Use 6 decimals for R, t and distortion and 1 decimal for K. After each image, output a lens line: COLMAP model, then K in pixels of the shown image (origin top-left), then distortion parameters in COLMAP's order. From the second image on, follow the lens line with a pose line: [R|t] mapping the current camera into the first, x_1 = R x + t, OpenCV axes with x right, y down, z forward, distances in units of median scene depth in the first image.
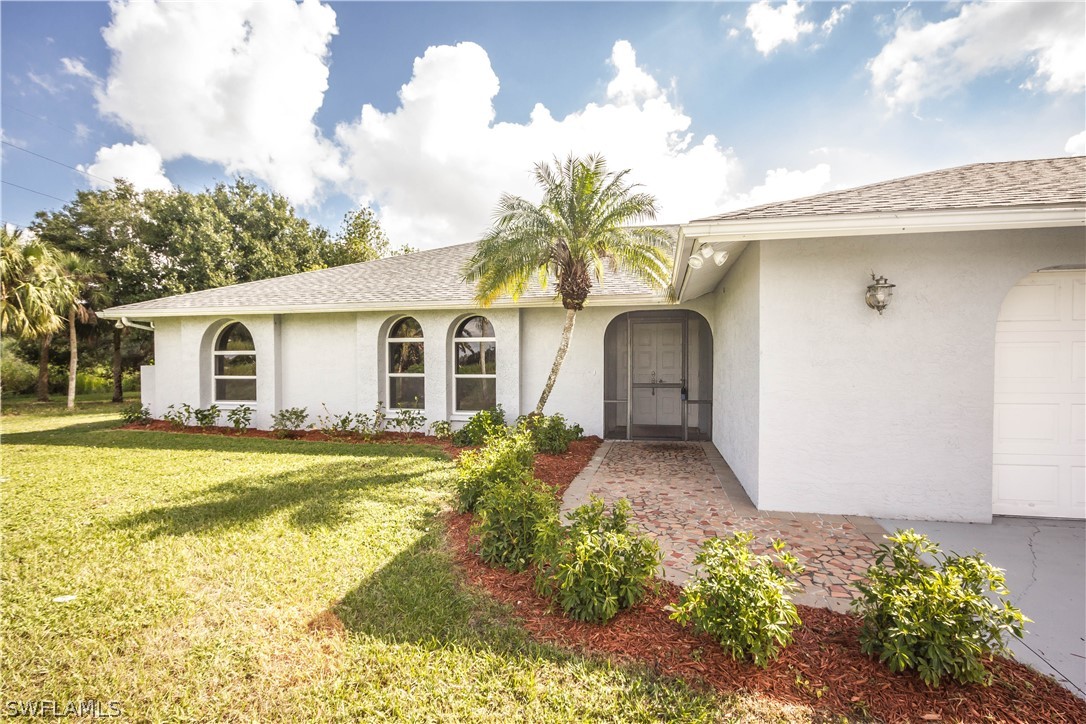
lens RADIAL K [[520.9, 0, 543.0], [0, 520.9, 362.0], [0, 0, 1]] dist [-0.001904, -0.000210]
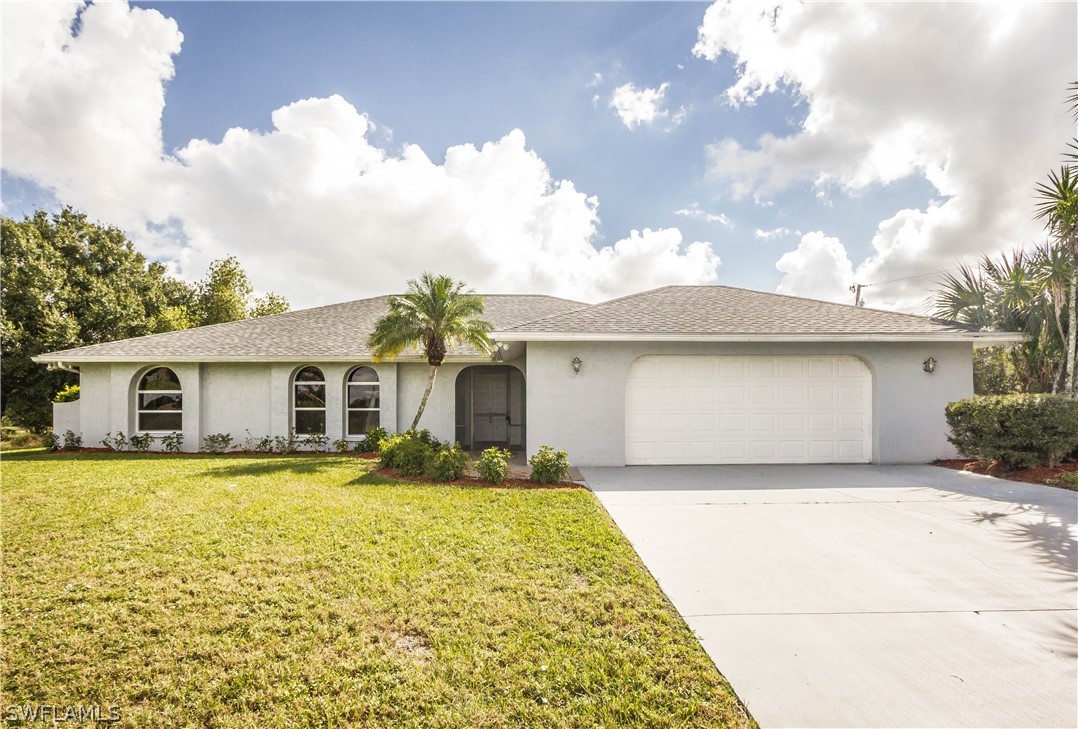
lens RADIAL K [[544.0, 0, 537.4], [0, 544.0, 402.7], [0, 0, 1]] dist [-0.000009, 0.000266]
pose [[0.968755, 0.003183, 0.248001, -0.037926], [-0.000169, 0.999926, -0.012172, 0.024713], [-0.248021, 0.011749, 0.968683, -0.512285]]
